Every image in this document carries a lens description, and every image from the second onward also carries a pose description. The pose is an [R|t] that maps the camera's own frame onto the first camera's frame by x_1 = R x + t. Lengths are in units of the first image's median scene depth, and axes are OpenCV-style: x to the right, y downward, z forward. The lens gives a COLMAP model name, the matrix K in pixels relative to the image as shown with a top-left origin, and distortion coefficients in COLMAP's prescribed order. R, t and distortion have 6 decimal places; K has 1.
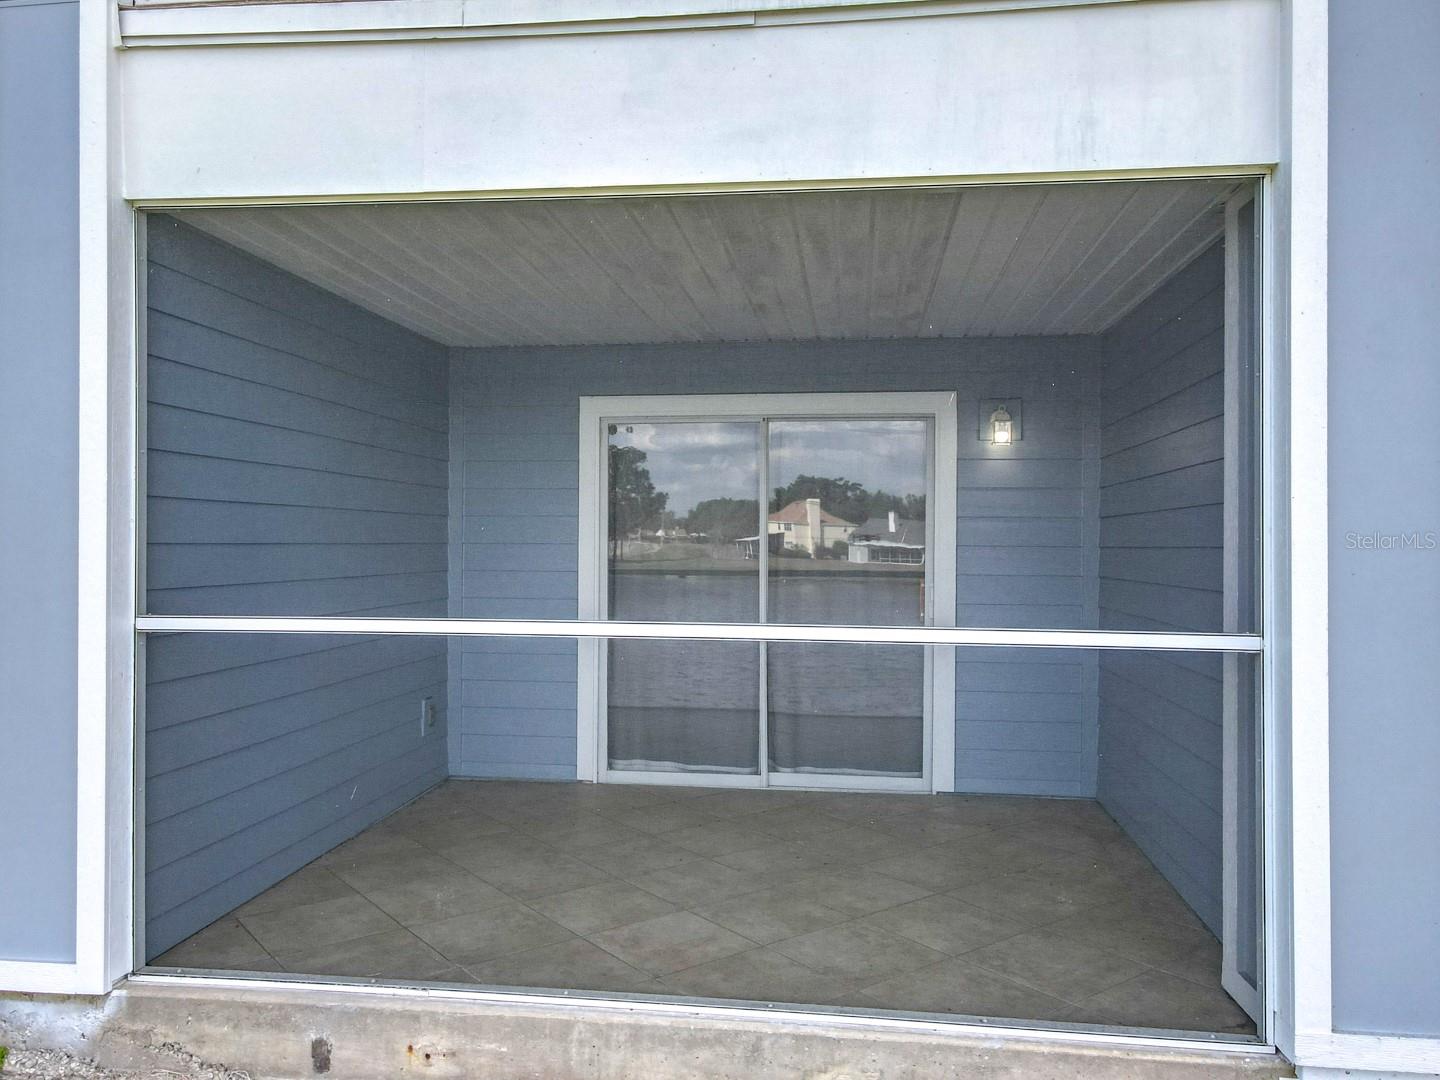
lens RADIAL K [[1097.2, 0, 714.7], [0, 1097.2, 540.9], [0, 0, 1]] dist [-0.001915, 0.002919]
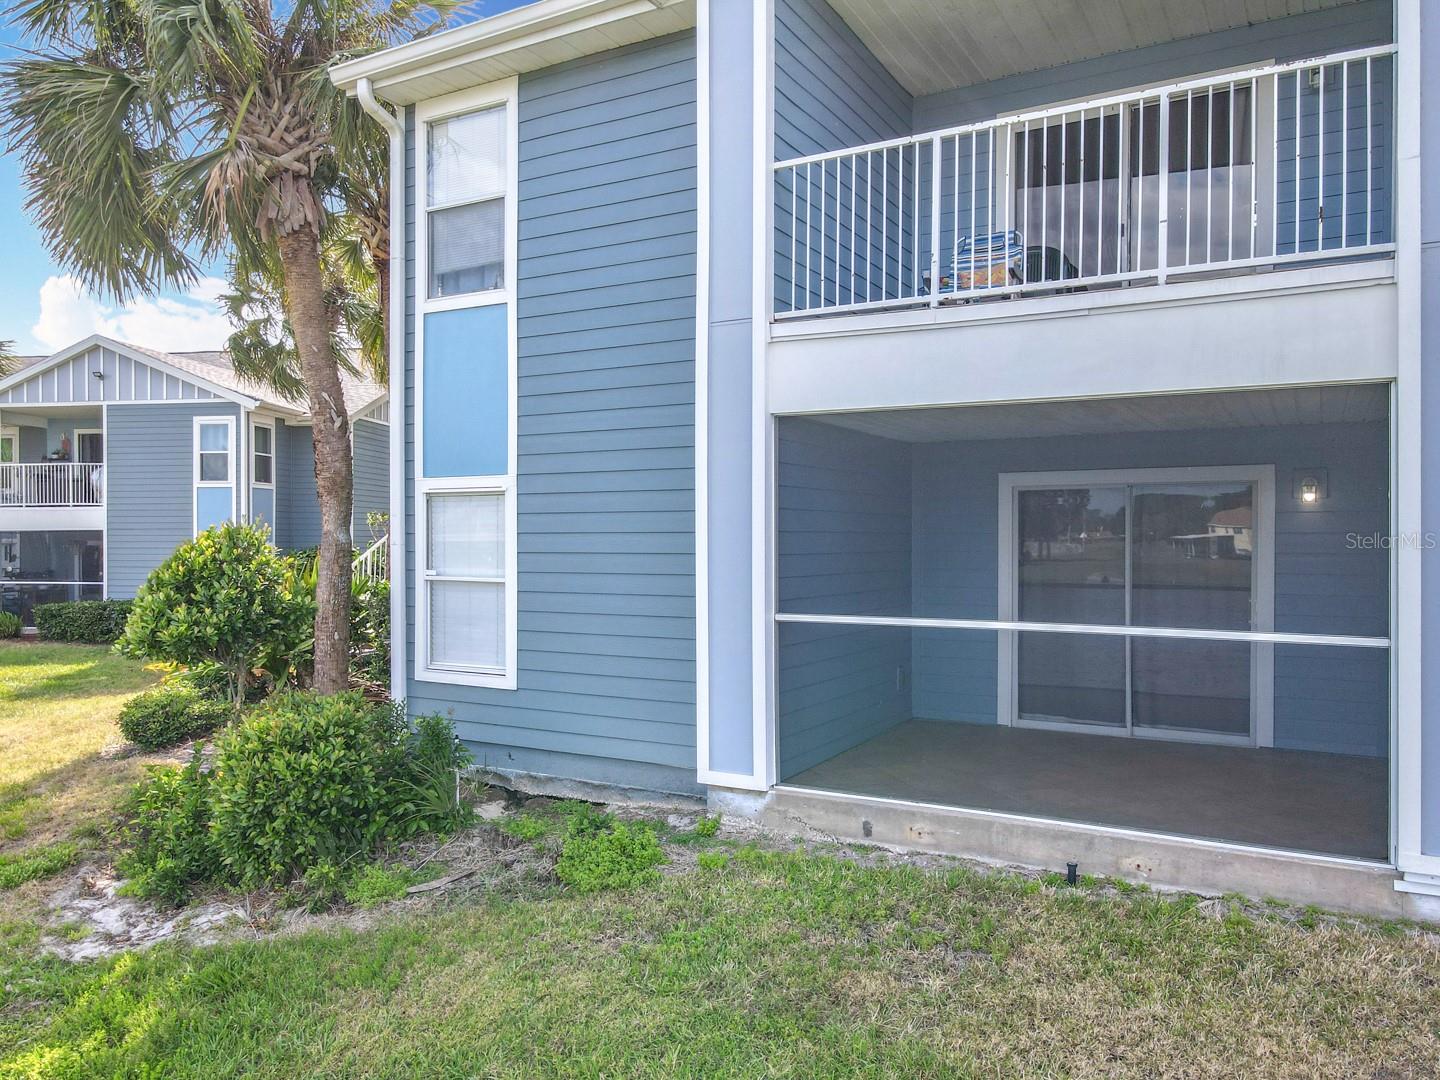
lens RADIAL K [[1061.0, 0, 690.9], [0, 1061.0, 559.0], [0, 0, 1]] dist [0.008713, 0.007388]
pose [[0.917381, -0.000321, -0.398011, 0.128032], [0.007190, 0.999850, 0.015766, -0.069795], [0.397946, -0.017325, 0.917245, -0.932043]]
